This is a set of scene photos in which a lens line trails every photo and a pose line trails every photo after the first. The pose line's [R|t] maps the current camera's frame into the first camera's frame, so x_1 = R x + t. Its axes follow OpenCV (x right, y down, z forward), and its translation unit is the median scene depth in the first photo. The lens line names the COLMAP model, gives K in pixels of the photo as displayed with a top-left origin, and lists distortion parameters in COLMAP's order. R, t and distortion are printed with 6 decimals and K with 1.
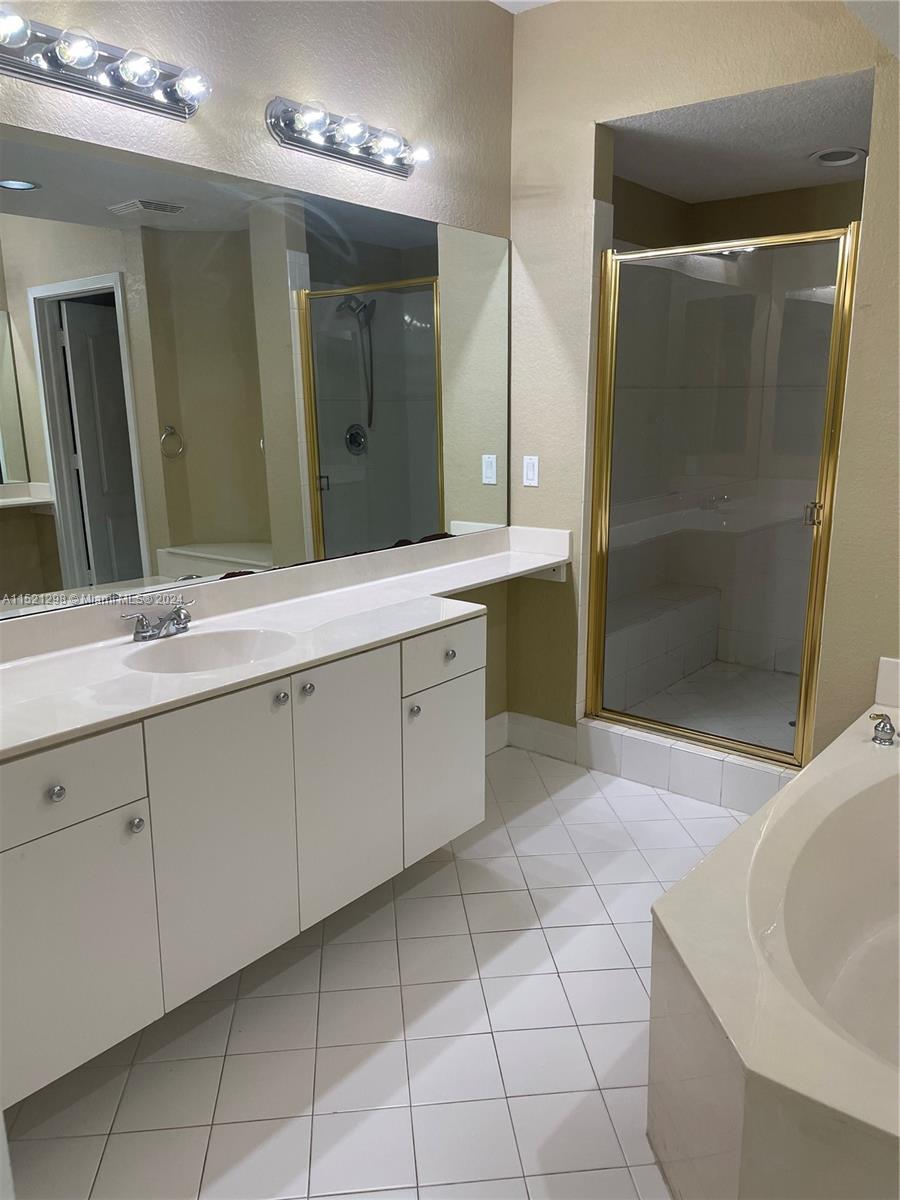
lens RADIAL K [[906.5, 0, 454.6], [0, 906.5, 611.3], [0, 0, 1]] dist [0.090965, -0.125836]
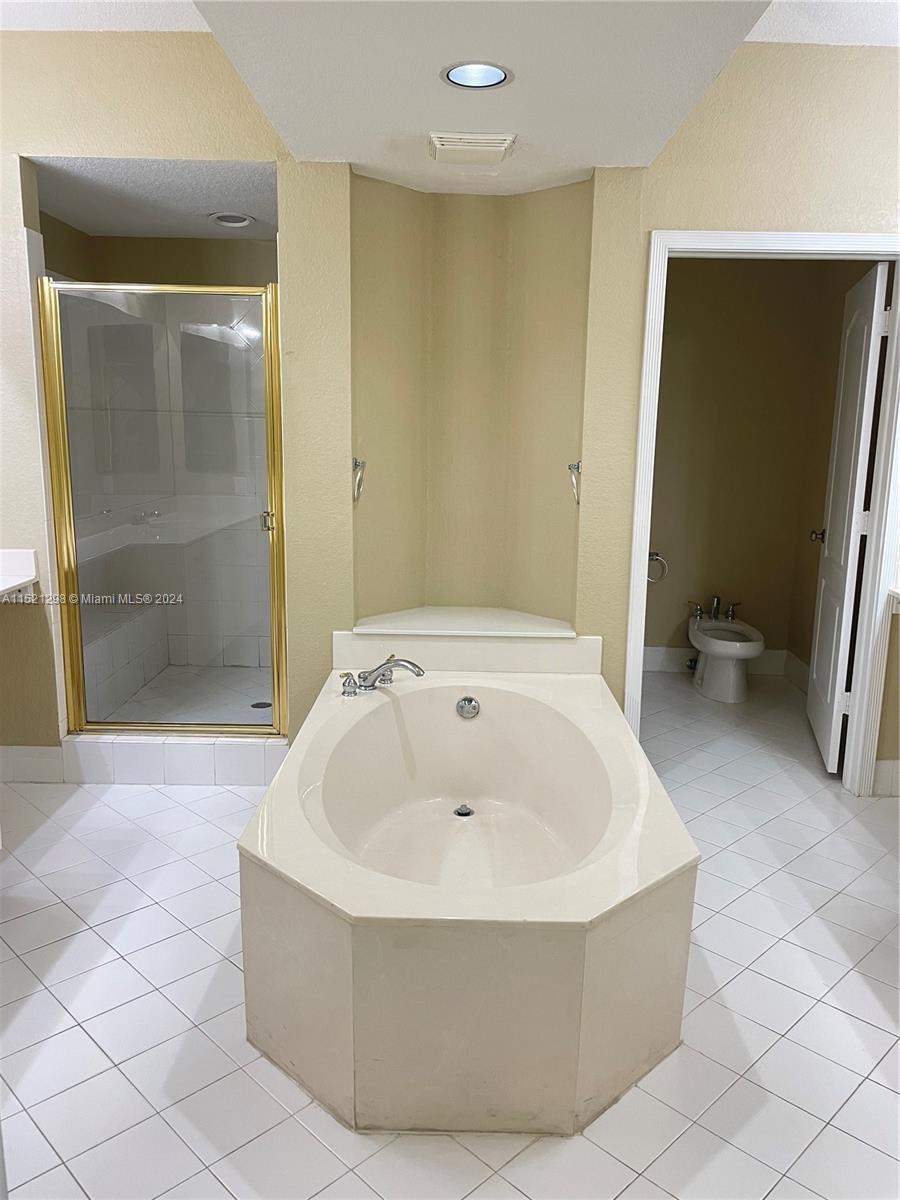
lens RADIAL K [[906.5, 0, 454.6], [0, 906.5, 611.3], [0, 0, 1]] dist [0.090965, -0.125836]
pose [[0.785852, -0.110147, 0.608527, -0.139674], [0.123328, 0.992158, 0.020321, 0.015173], [-0.605993, 0.059080, 0.793273, -0.079803]]
